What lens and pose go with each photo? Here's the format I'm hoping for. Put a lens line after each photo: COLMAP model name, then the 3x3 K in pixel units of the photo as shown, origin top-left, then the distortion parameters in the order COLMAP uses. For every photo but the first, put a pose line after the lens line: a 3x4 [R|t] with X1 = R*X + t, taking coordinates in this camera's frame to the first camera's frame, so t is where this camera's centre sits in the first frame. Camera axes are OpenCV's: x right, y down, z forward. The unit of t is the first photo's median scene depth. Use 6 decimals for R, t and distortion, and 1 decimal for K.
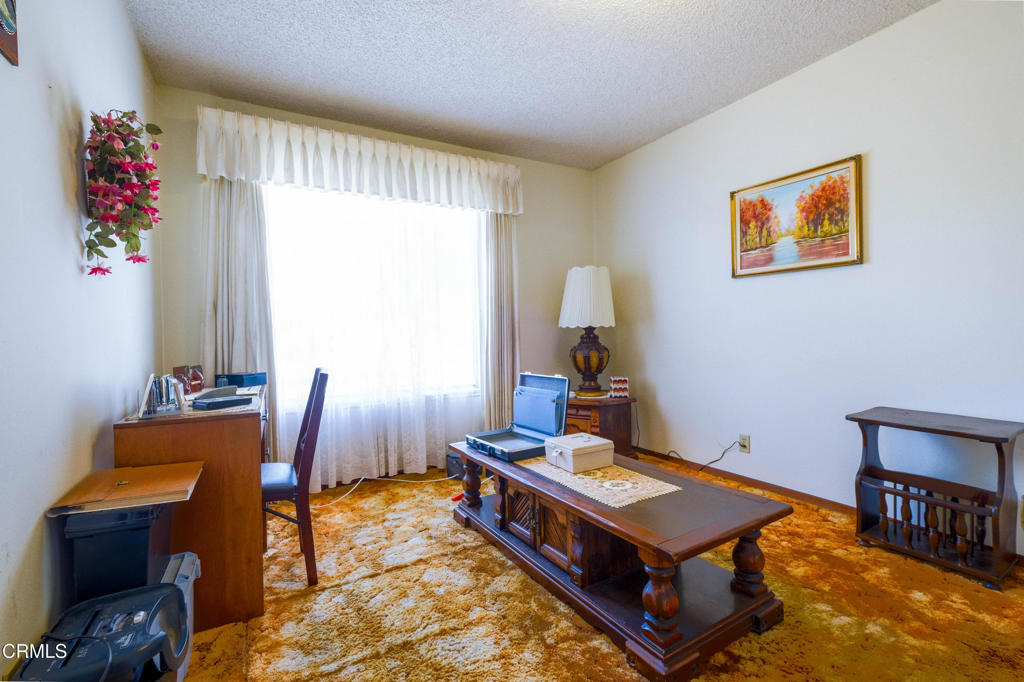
lens RADIAL K [[446.5, 0, 516.7], [0, 446.5, 335.5], [0, 0, 1]] dist [-0.008129, 0.000463]
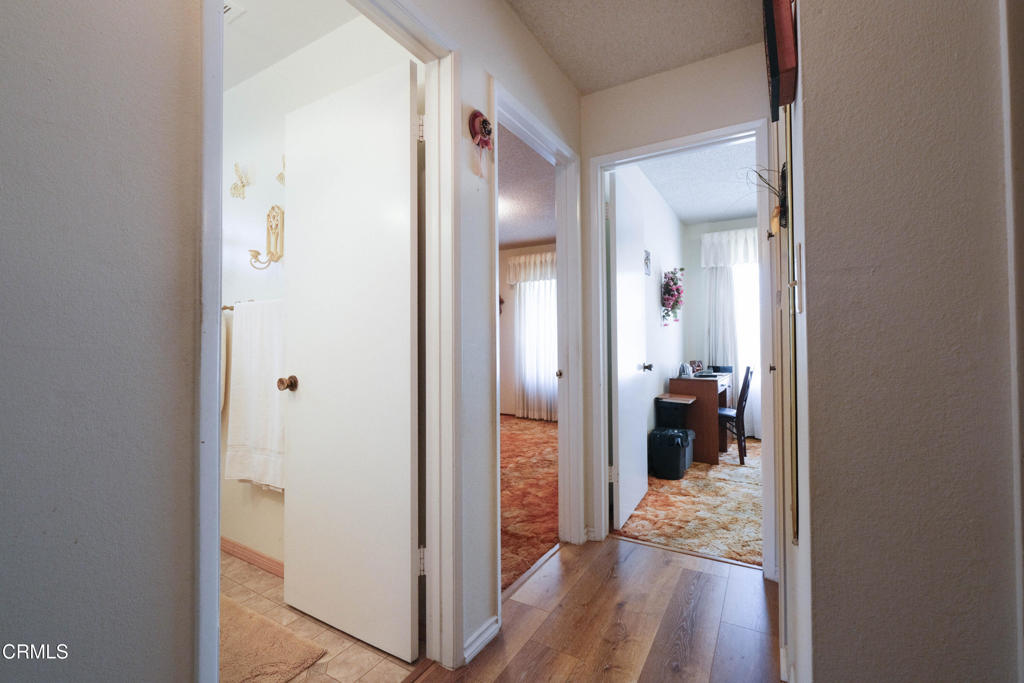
lens RADIAL K [[446.5, 0, 512.6], [0, 446.5, 339.3], [0, 0, 1]] dist [-0.008129, 0.000463]
pose [[0.483766, 0.002657, -0.875193, 1.007260], [-0.006610, 0.999978, -0.000618, -0.040172], [0.875173, 0.006084, 0.483773, -1.151355]]
